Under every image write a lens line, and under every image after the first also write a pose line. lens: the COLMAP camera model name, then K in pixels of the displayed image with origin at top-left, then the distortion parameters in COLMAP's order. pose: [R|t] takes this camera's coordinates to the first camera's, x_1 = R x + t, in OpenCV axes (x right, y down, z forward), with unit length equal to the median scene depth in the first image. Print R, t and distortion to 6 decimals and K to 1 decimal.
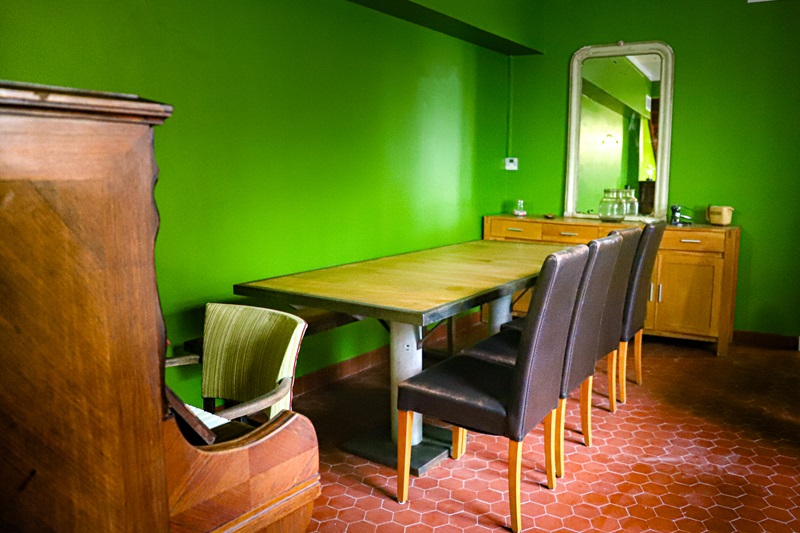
lens RADIAL K [[674.5, 0, 400.0], [0, 674.5, 266.5], [0, 0, 1]] dist [-0.112044, -0.001261]
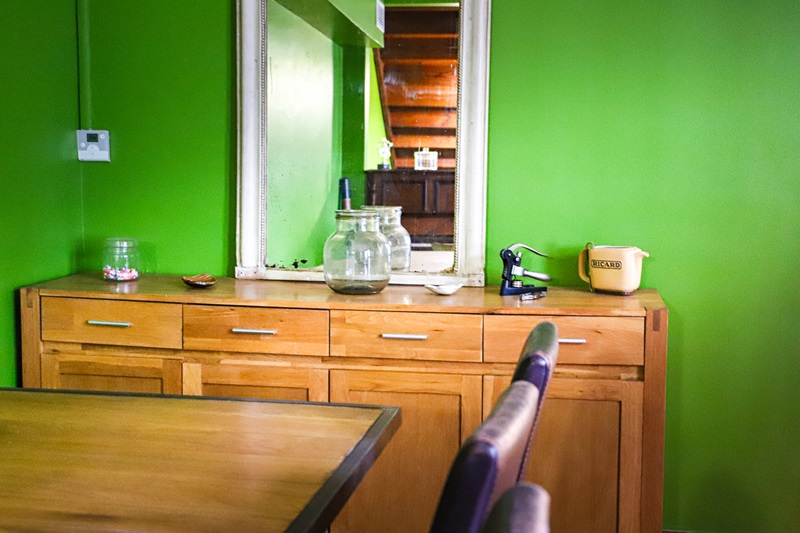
lens RADIAL K [[1147.3, 0, 400.0], [0, 1147.3, 266.5], [0, 0, 1]] dist [0.031590, 0.065106]
pose [[0.919306, -0.038024, 0.391703, 0.071703], [0.051279, 0.998409, -0.023431, -0.063359], [-0.390189, 0.041626, 0.919793, 0.351431]]
